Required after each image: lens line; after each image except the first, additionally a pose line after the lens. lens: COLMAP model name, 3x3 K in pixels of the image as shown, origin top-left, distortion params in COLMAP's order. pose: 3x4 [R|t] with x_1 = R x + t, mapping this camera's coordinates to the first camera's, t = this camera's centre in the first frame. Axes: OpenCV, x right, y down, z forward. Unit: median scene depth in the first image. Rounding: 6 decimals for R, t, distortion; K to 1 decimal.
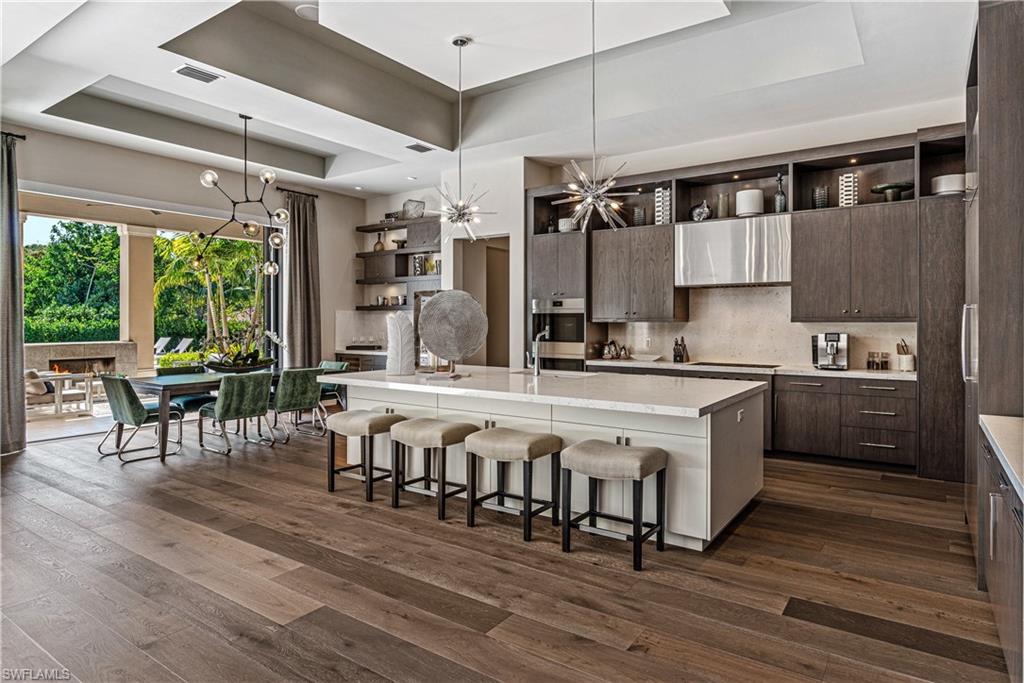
lens RADIAL K [[594.0, 0, 506.3], [0, 594.0, 323.3], [0, 0, 1]] dist [-0.003349, -0.001324]
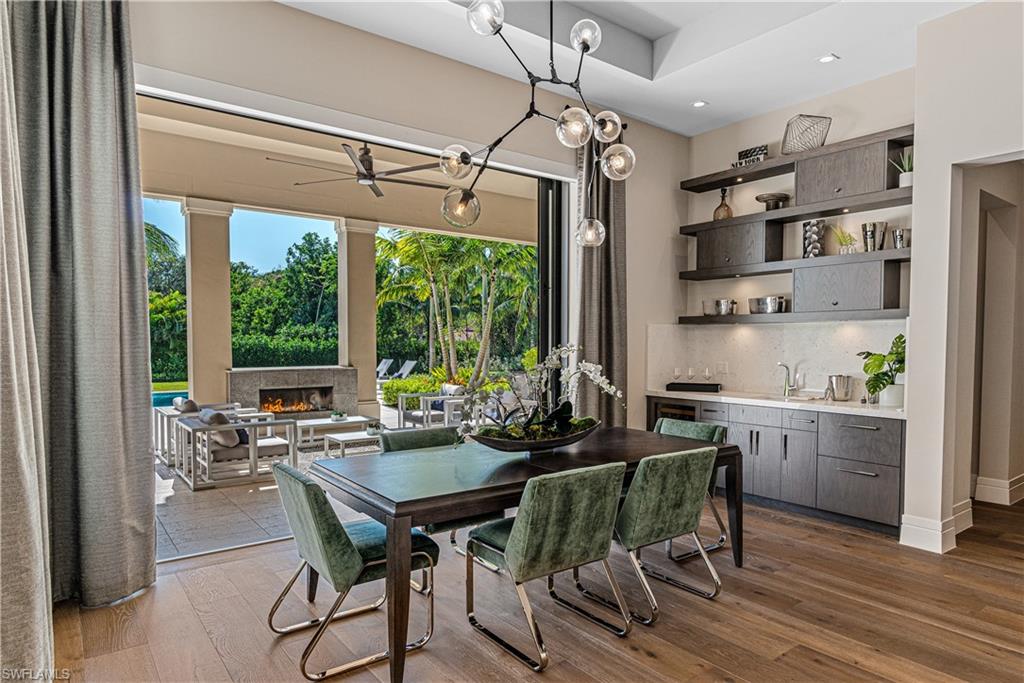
lens RADIAL K [[615.6, 0, 537.0], [0, 615.6, 366.6], [0, 0, 1]] dist [-0.000707, -0.000325]
pose [[0.960814, 0.013552, -0.276863, -0.321785], [-0.003067, 0.999263, 0.038267, -0.002915], [0.277178, -0.035918, 0.960147, 0.543009]]
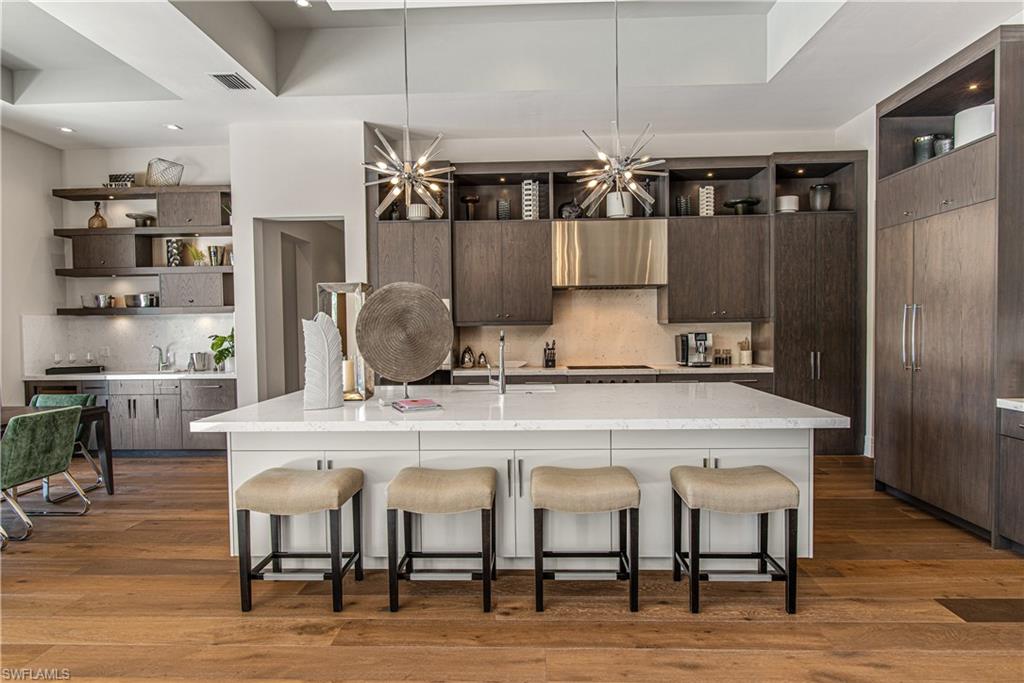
lens RADIAL K [[582.3, 0, 510.1], [0, 582.3, 344.4], [0, 0, 1]] dist [-0.002282, -0.002238]
pose [[0.837601, -0.030693, 0.545420, -0.271018], [0.016236, 0.999378, 0.031306, -0.001143], [-0.546042, -0.017367, 0.837578, 0.254827]]
